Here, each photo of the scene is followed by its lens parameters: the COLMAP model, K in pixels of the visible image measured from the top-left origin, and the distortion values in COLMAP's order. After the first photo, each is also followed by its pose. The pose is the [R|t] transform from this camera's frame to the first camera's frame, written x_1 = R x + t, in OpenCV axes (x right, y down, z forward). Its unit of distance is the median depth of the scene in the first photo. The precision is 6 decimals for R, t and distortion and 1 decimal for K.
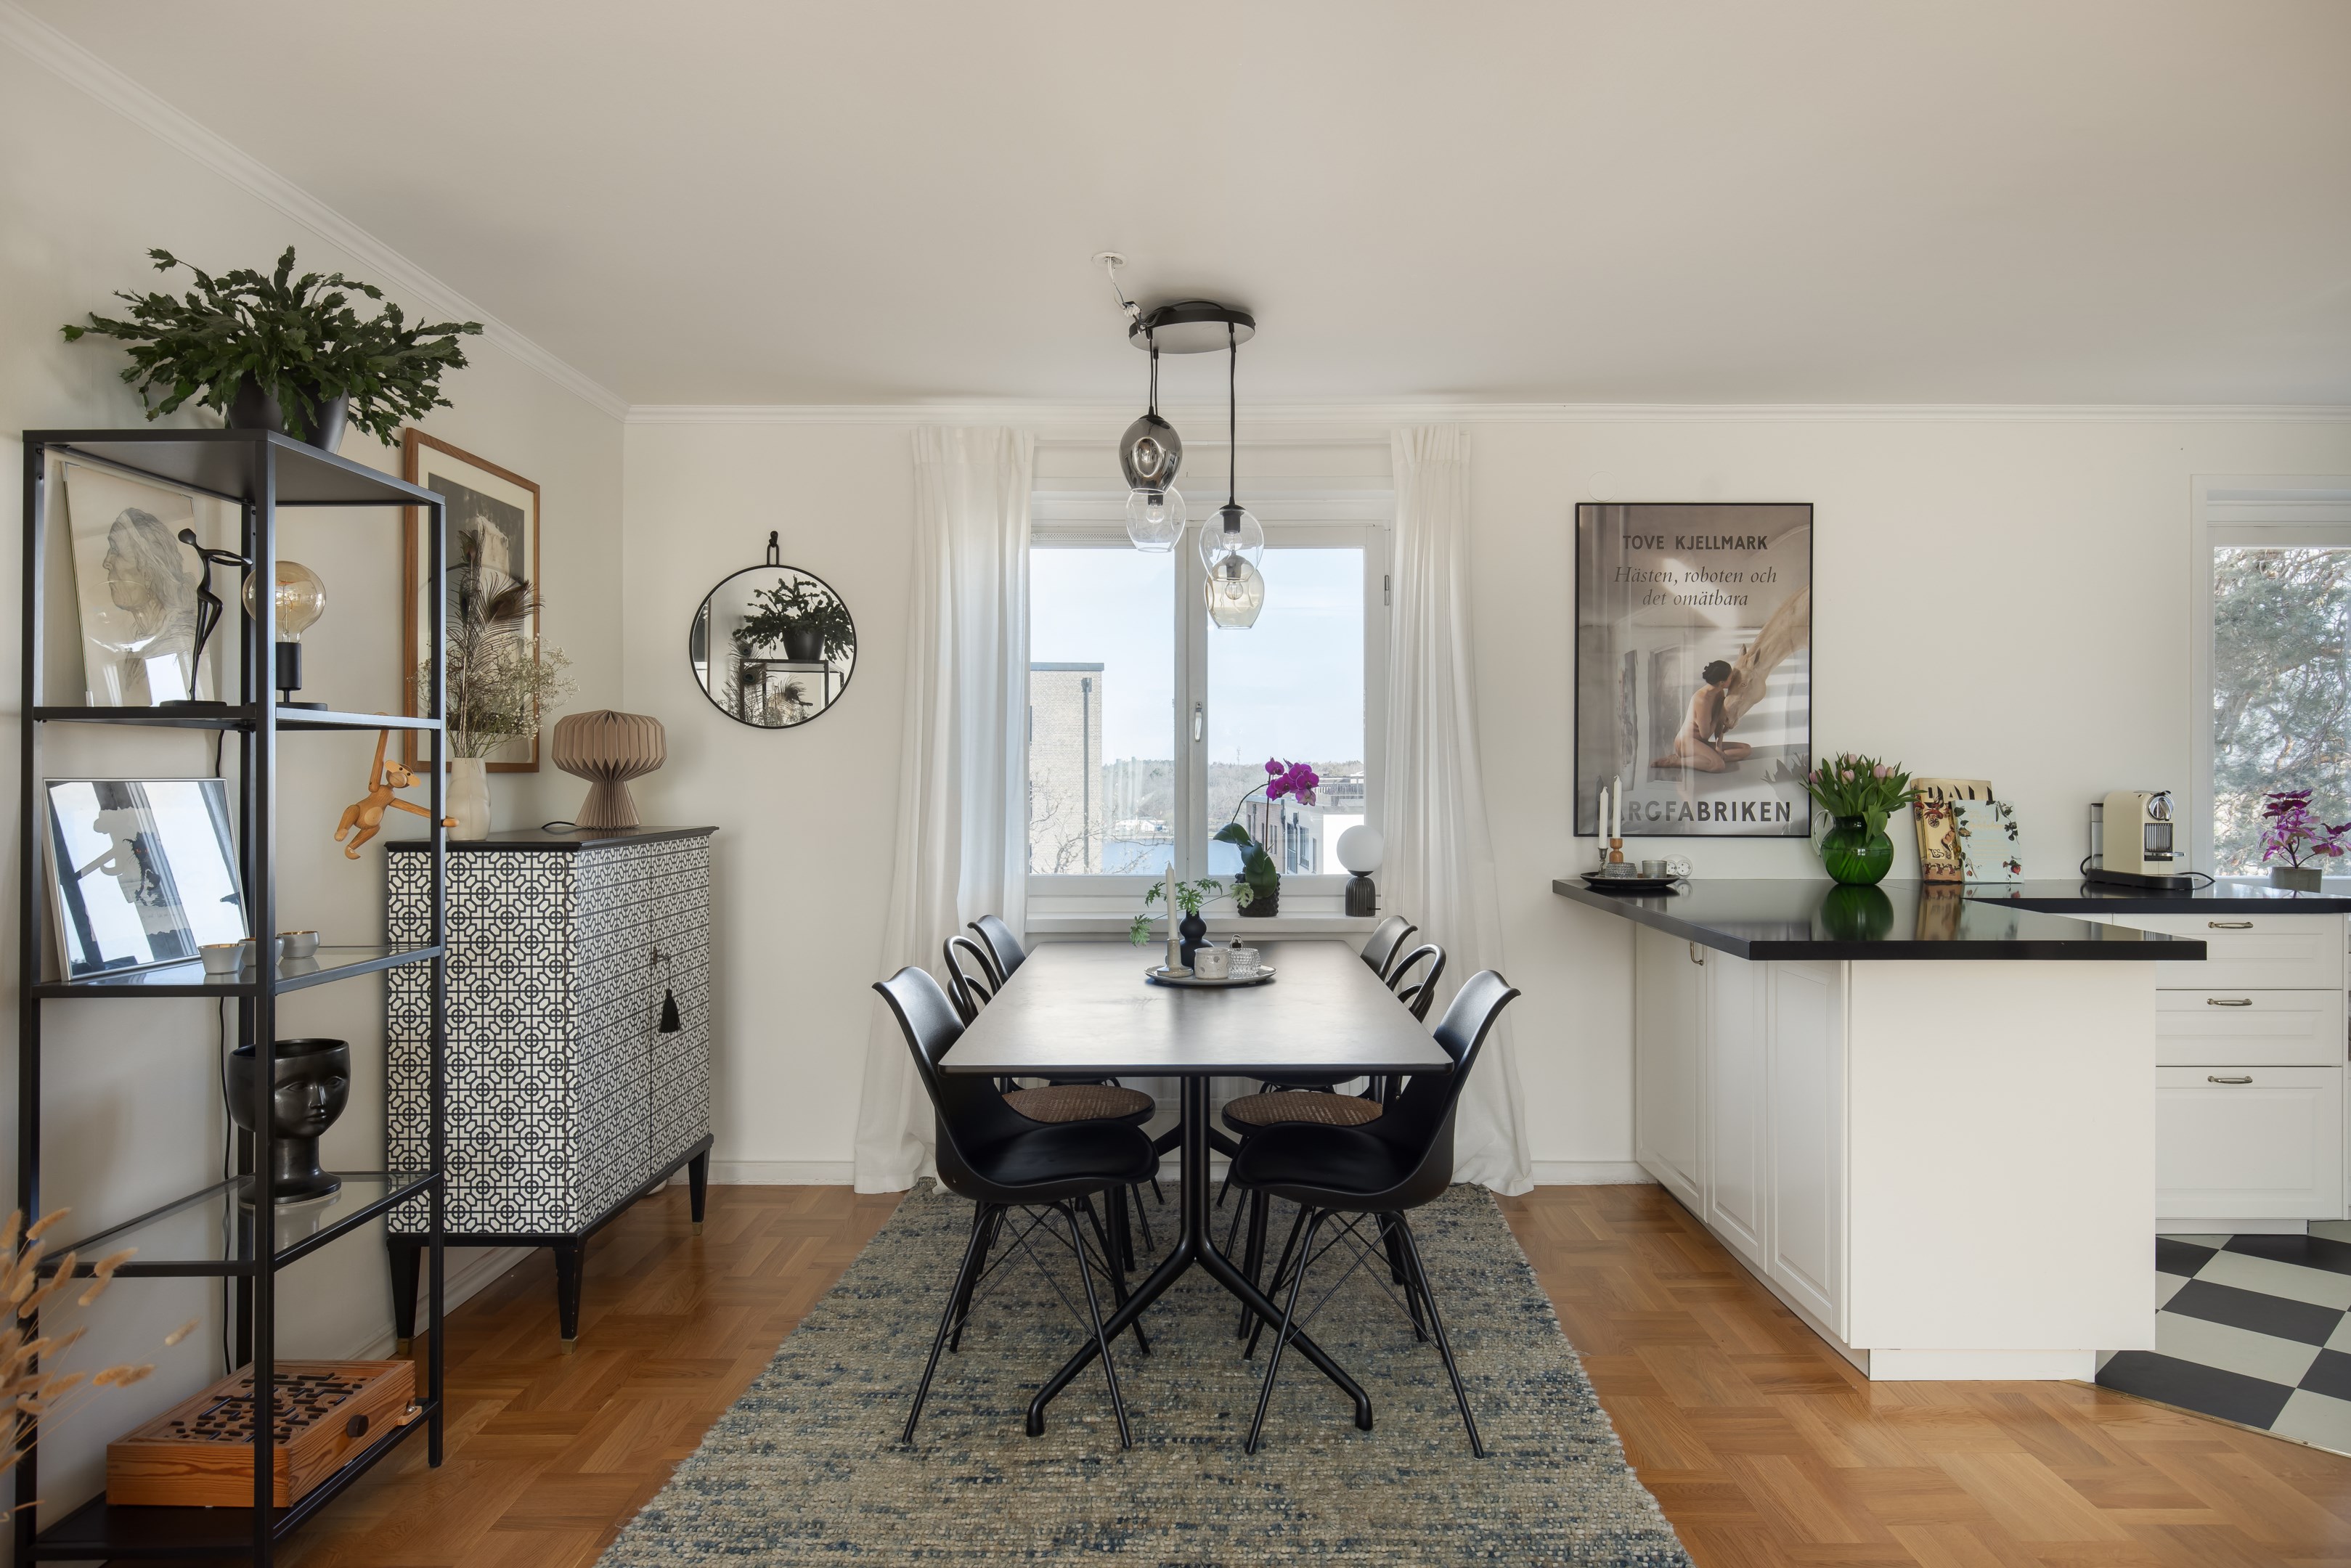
lens RADIAL K [[1460.5, 0, 1175.5], [0, 1460.5, 784.0], [0, 0, 1]] dist [0.003003, 0.000493]
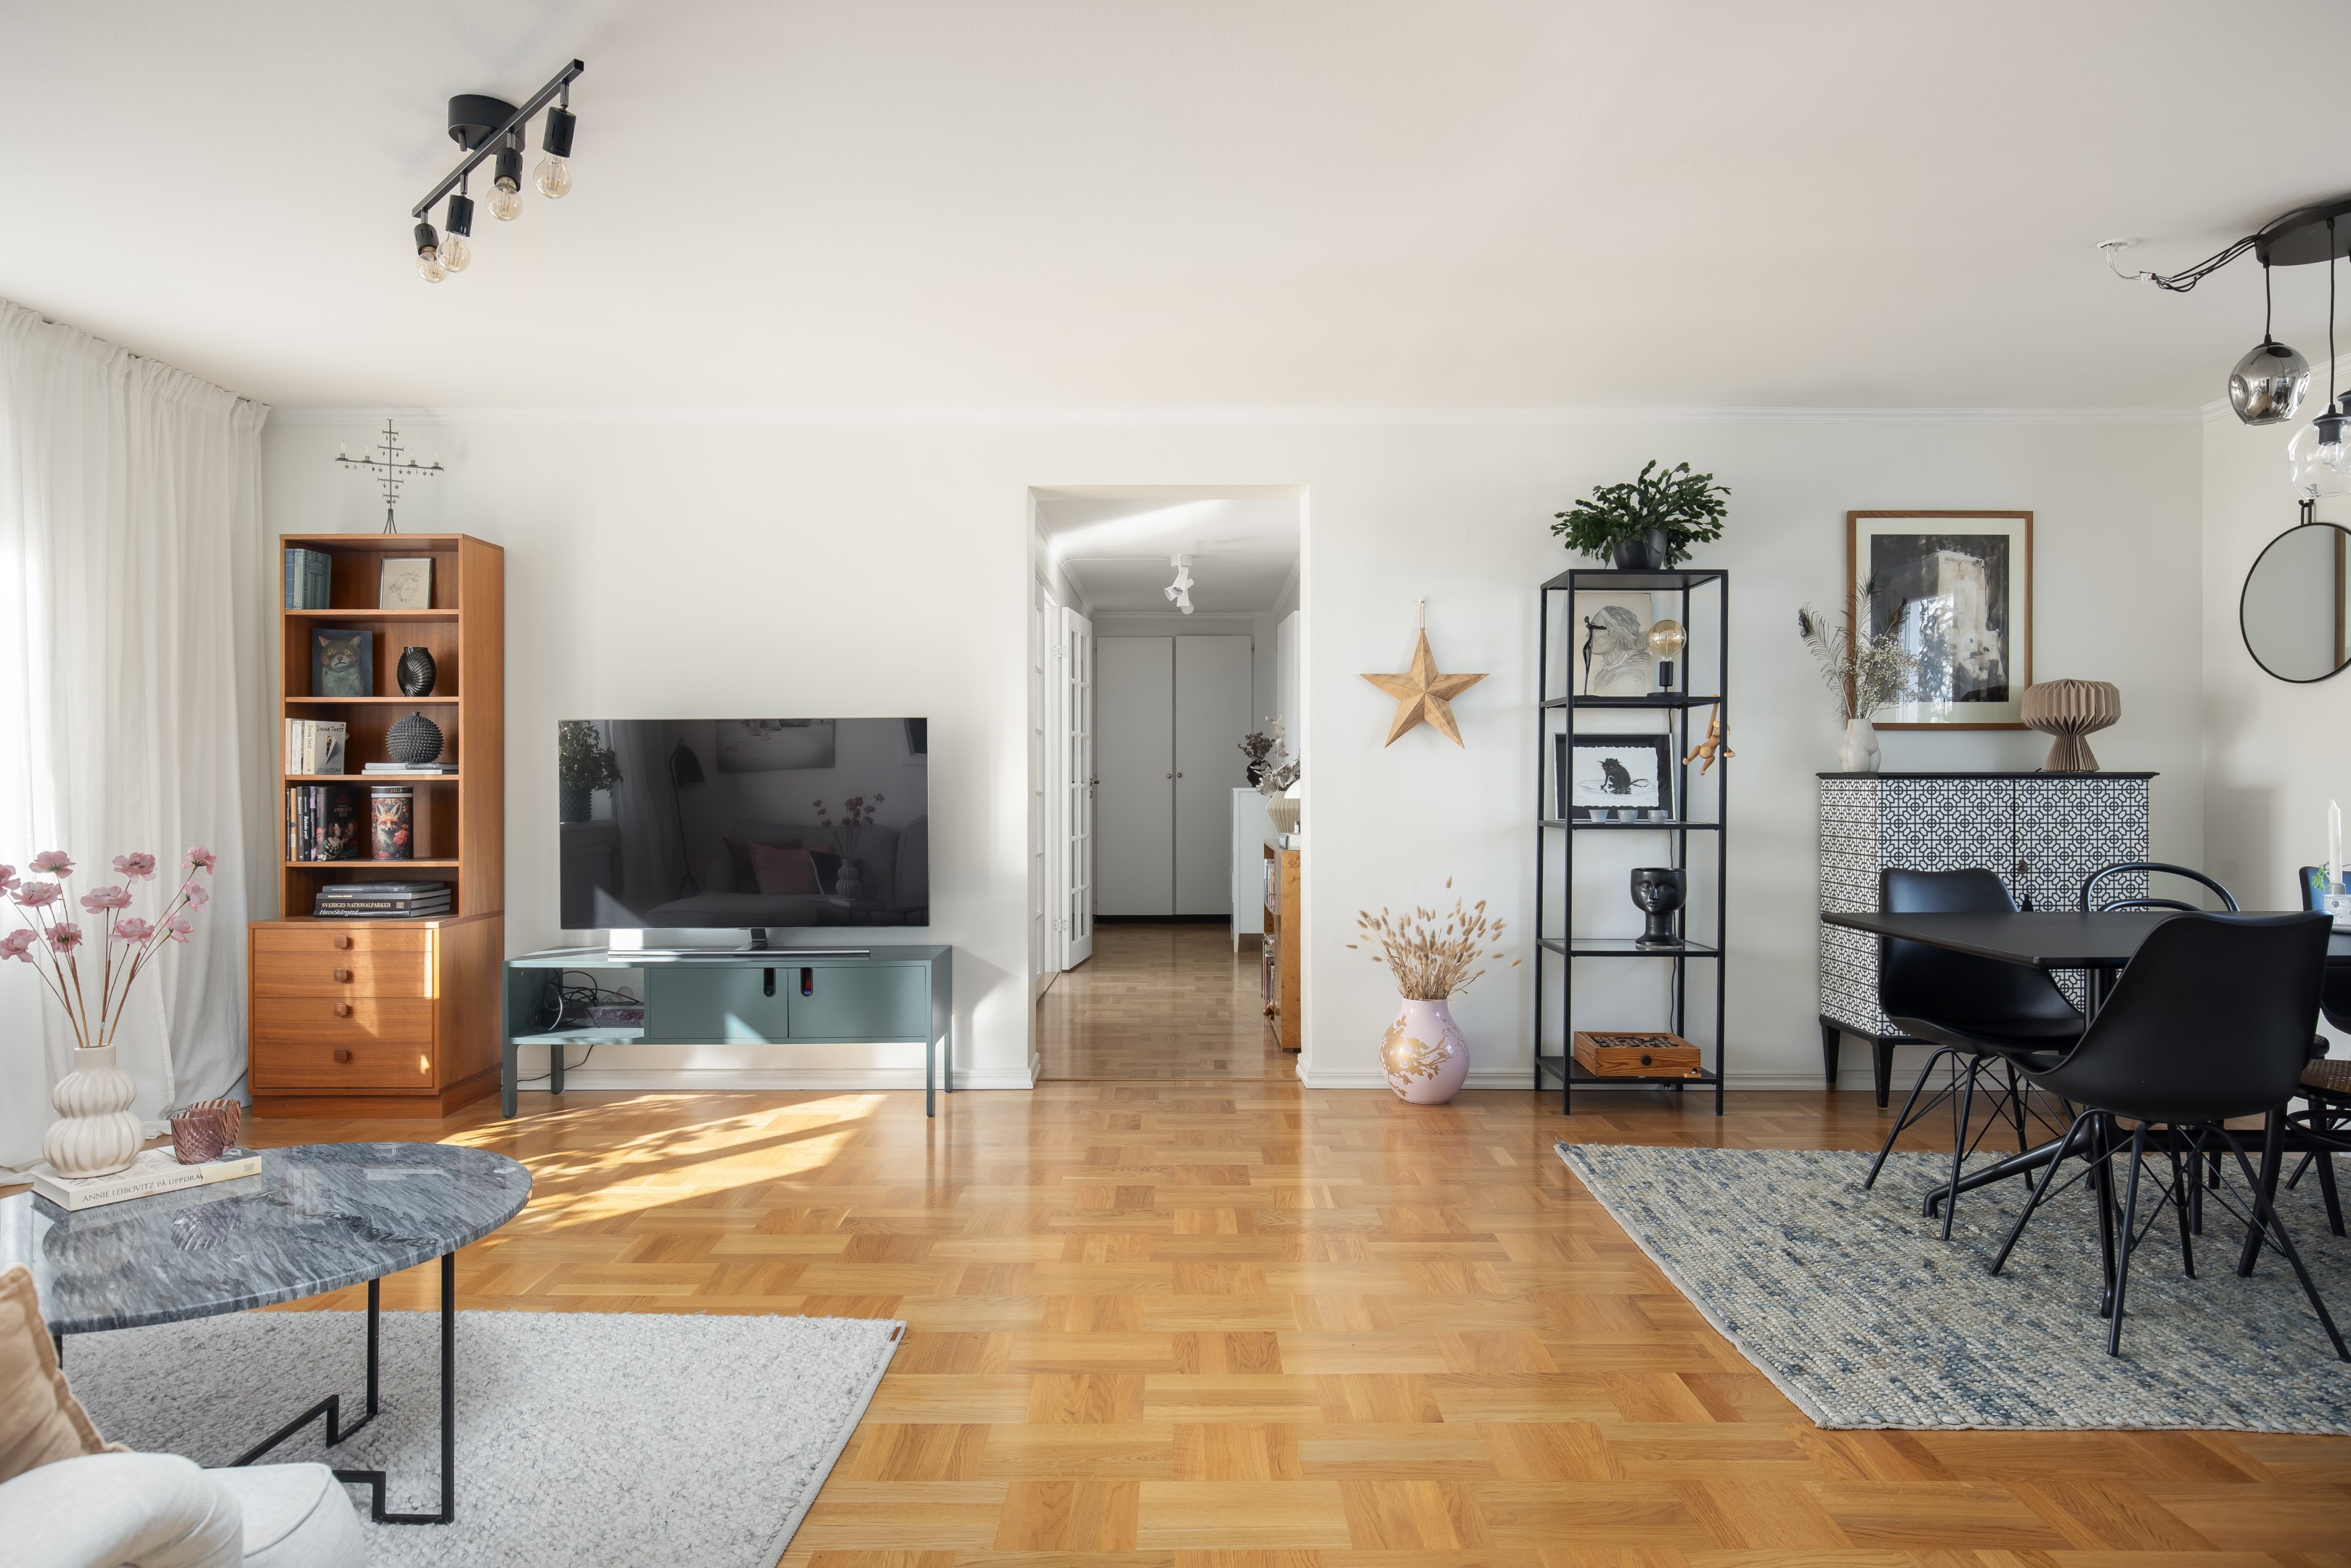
lens RADIAL K [[1345.7, 0, 1163.1], [0, 1345.7, 783.0], [0, 0, 1]] dist [-0.002971, -0.000417]
pose [[-0.004517, 0.006770, -0.999967, 0.758425], [-0.008600, 0.999940, 0.006808, 0.037524], [0.999953, 0.008630, -0.004458, 0.218577]]
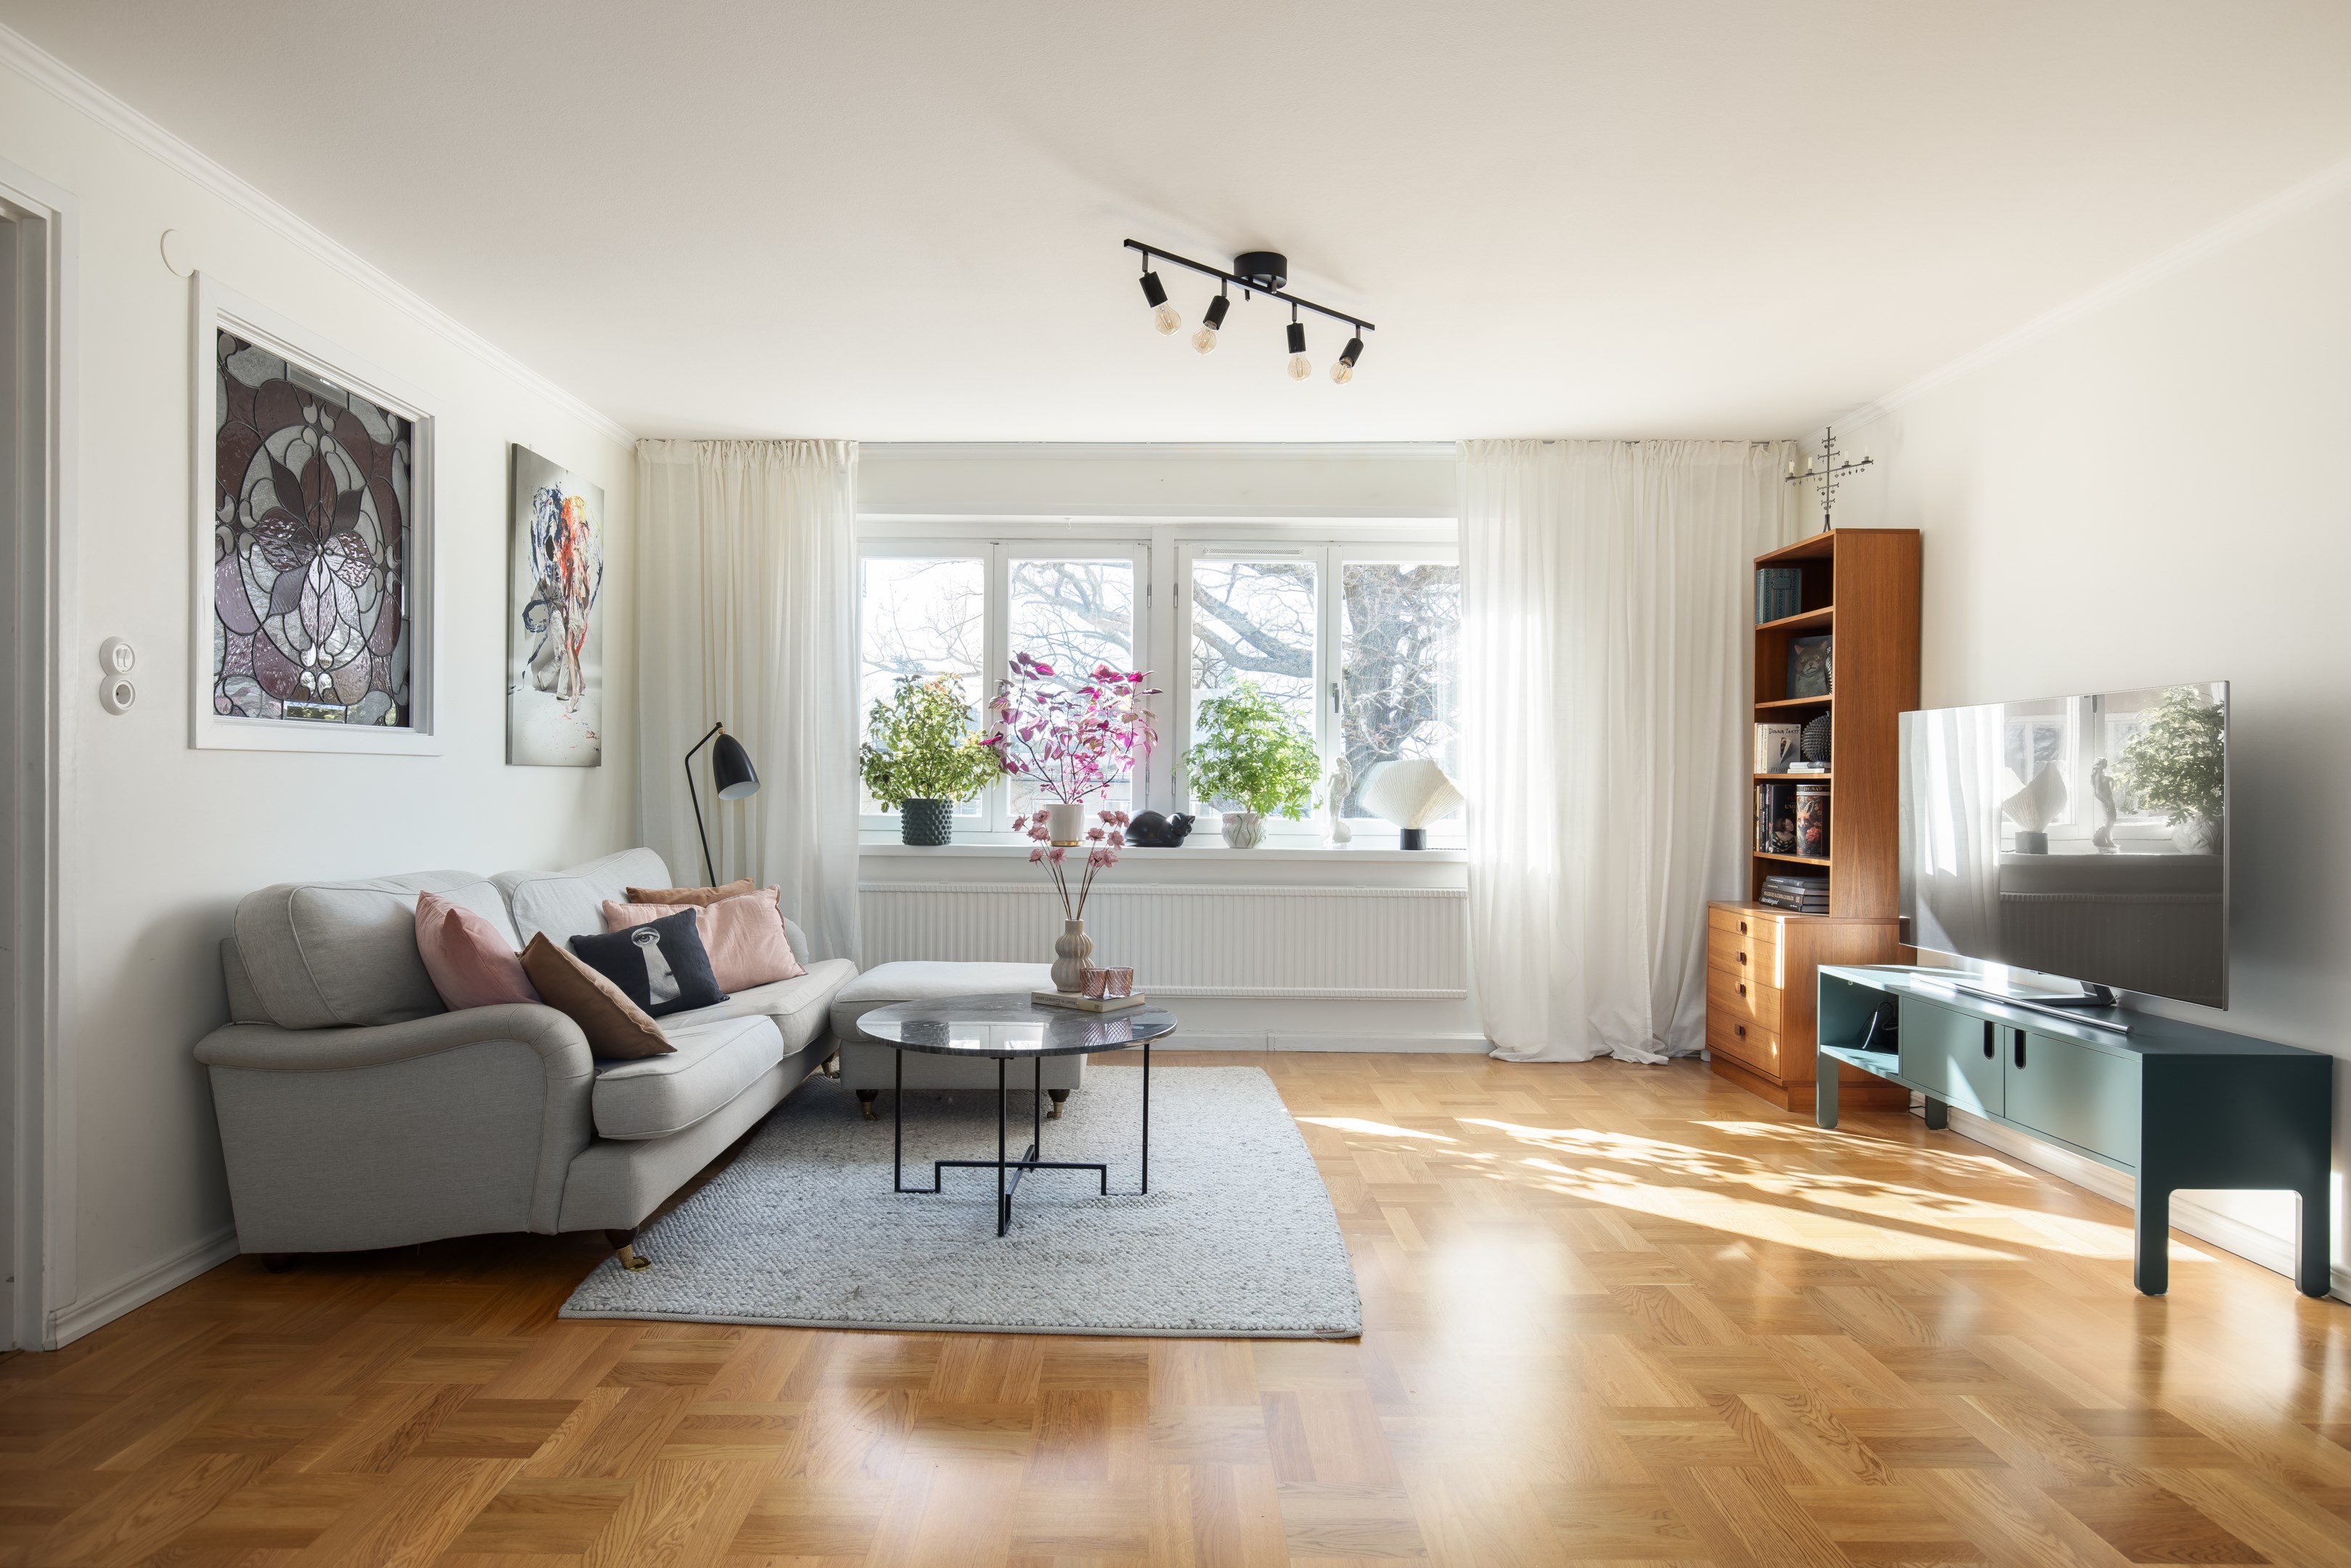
lens RADIAL K [[1345.7, 0, 1163.1], [0, 1345.7, 783.0], [0, 0, 1]] dist [-0.002971, -0.000417]
pose [[-0.999871, -0.006138, -0.014872, 0.201939], [-0.006325, 0.999901, 0.012602, 0.041232], [0.014793, 0.012695, -0.999810, 0.732893]]
